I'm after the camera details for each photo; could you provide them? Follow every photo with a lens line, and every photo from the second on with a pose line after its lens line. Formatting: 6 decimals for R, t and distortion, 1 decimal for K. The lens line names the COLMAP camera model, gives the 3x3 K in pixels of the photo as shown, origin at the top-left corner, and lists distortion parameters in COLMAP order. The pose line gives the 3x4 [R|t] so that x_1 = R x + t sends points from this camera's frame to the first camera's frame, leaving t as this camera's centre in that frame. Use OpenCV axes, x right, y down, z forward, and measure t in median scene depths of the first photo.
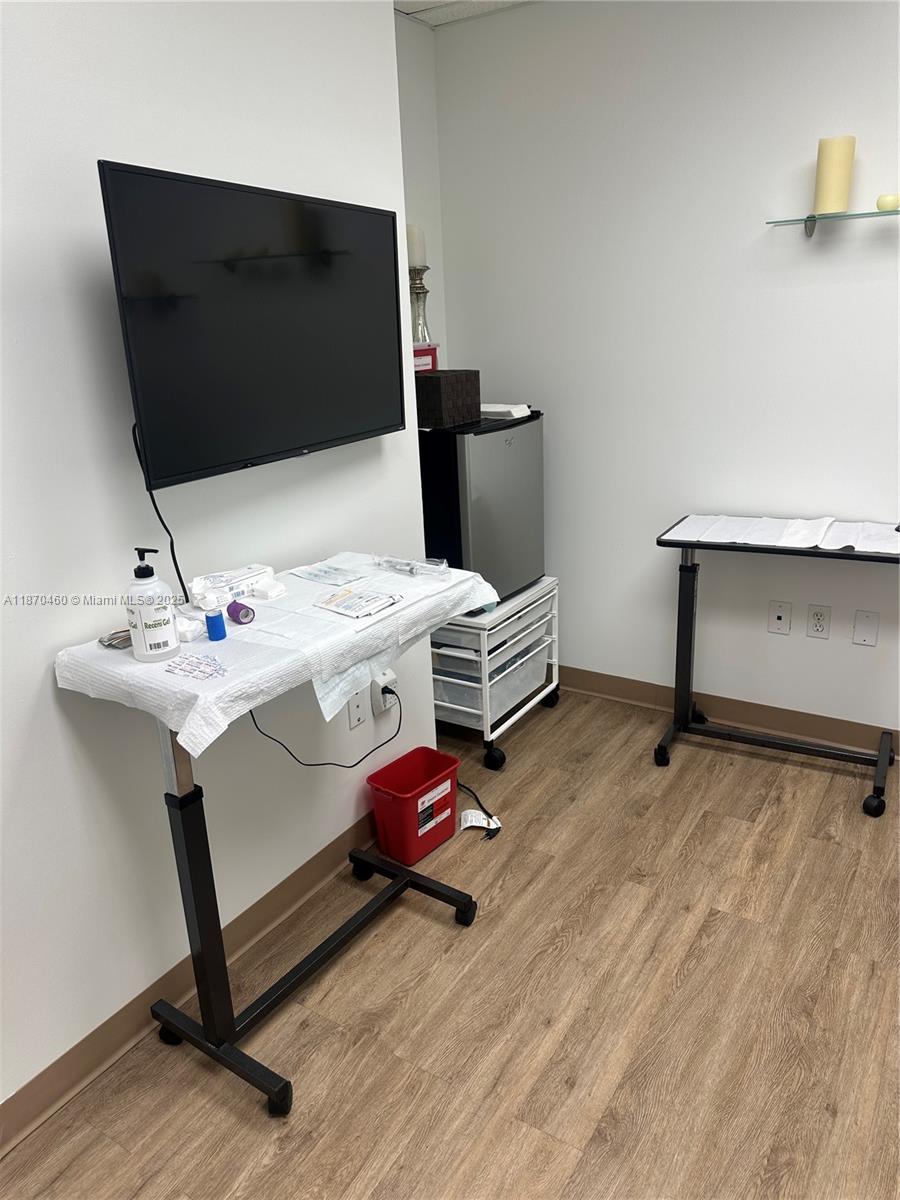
lens RADIAL K [[852.7, 0, 450.0], [0, 852.7, 600.0], [0, 0, 1]] dist [0.034835, -0.030627]
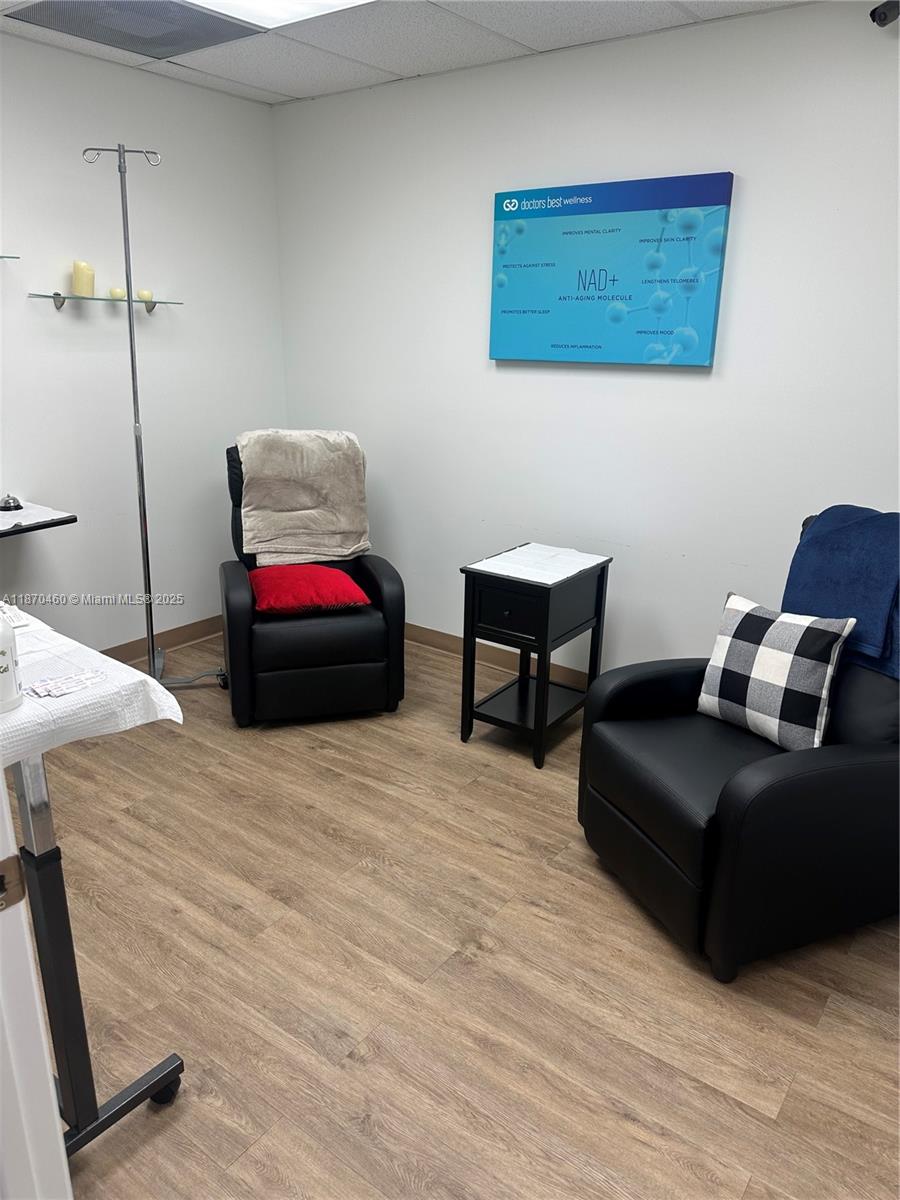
lens RADIAL K [[852.7, 0, 450.0], [0, 852.7, 600.0], [0, 0, 1]] dist [0.034835, -0.030627]
pose [[0.058682, -0.261083, 0.963531, -1.001343], [0.293739, 0.926981, 0.233289, -0.092381], [-0.954083, 0.269337, 0.131087, 0.386167]]
